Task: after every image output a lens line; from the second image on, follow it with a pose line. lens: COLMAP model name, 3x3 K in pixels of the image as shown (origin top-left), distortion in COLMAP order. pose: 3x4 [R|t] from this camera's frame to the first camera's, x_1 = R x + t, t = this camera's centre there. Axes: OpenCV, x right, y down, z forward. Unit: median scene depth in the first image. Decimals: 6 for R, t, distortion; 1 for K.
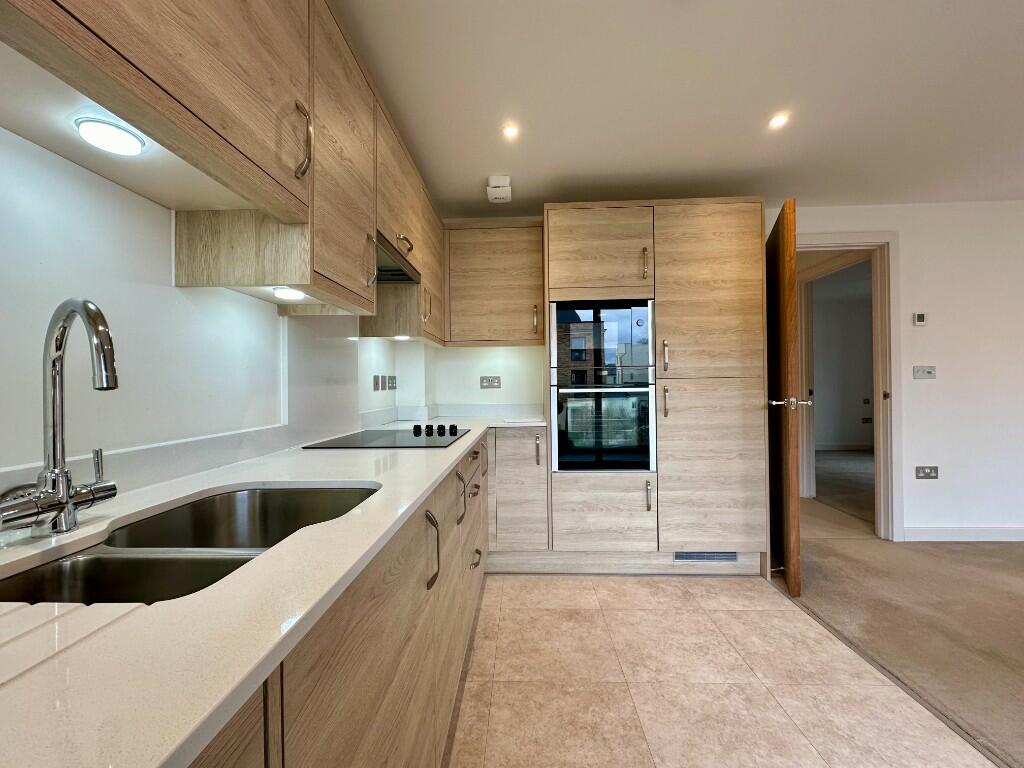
lens RADIAL K [[411.1, 0, 512.0], [0, 411.1, 384.0], [0, 0, 1]] dist [0.007328, -0.000078]
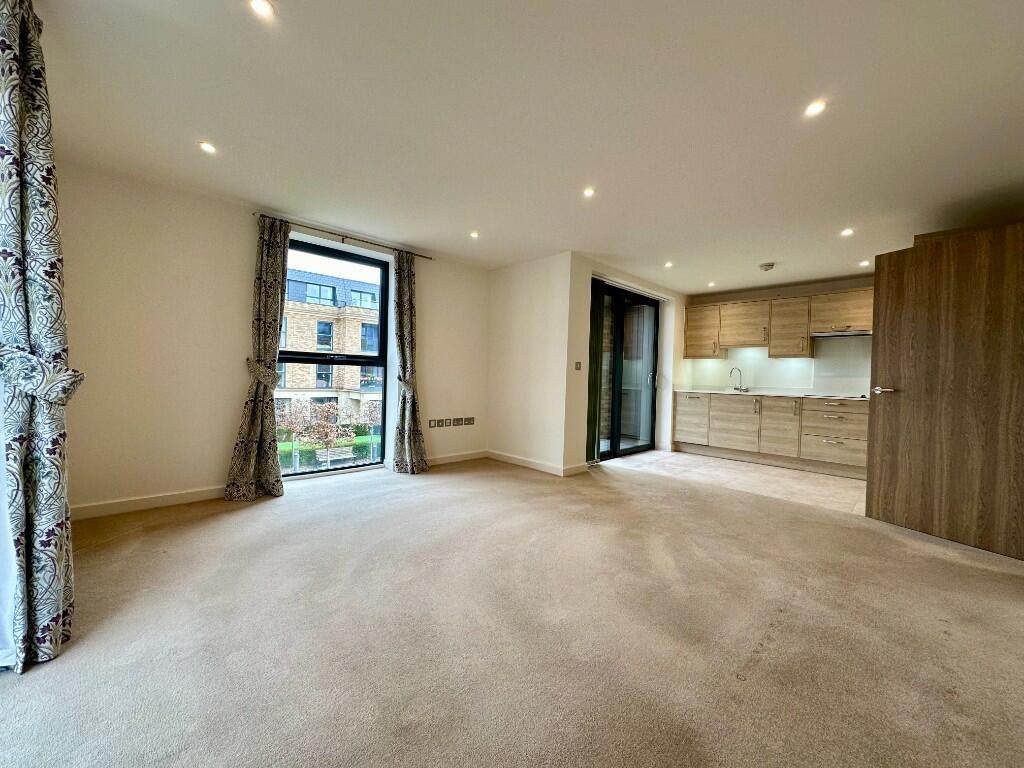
lens RADIAL K [[411.1, 0, 512.0], [0, 411.1, 384.0], [0, 0, 1]] dist [0.007328, -0.000078]
pose [[-0.694876, 0.008141, -0.719083, 2.463230], [-0.014793, 0.999563, 0.025610, 0.004552], [0.718977, 0.028433, -0.694452, 1.009644]]
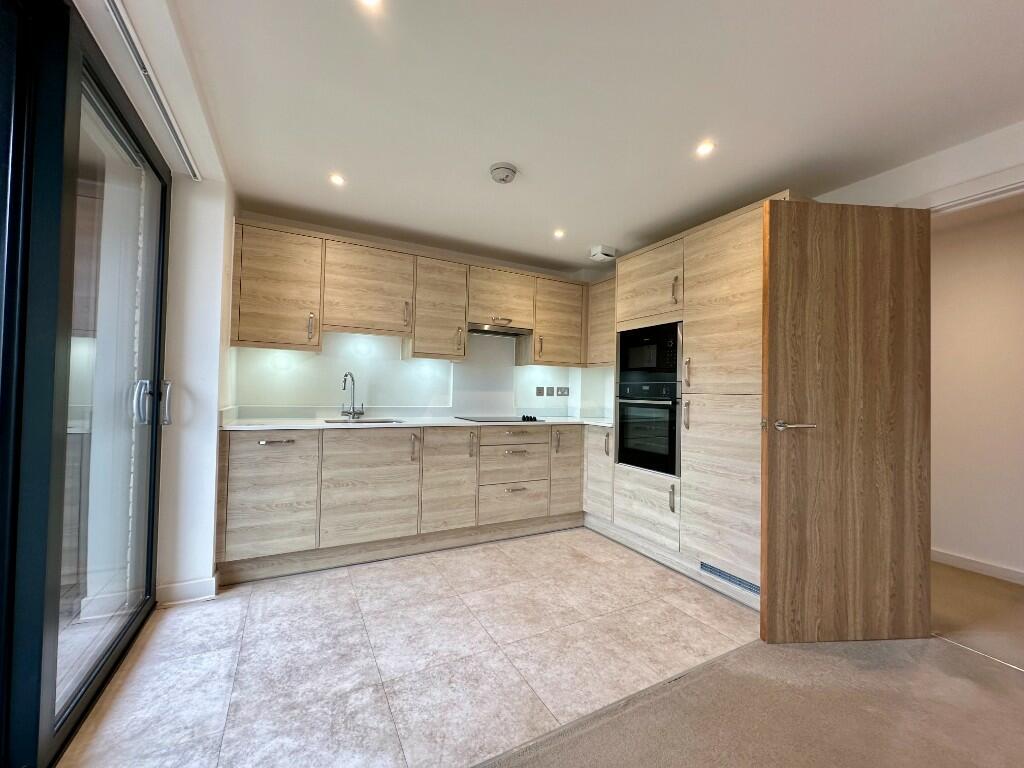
lens RADIAL K [[411.1, 0, 512.0], [0, 411.1, 384.0], [0, 0, 1]] dist [0.007328, -0.000078]
pose [[0.495427, 0.007865, -0.868614, 1.082540], [-0.026726, 0.999624, -0.006192, -0.019407], [0.868238, 0.026282, 0.495451, 0.062132]]
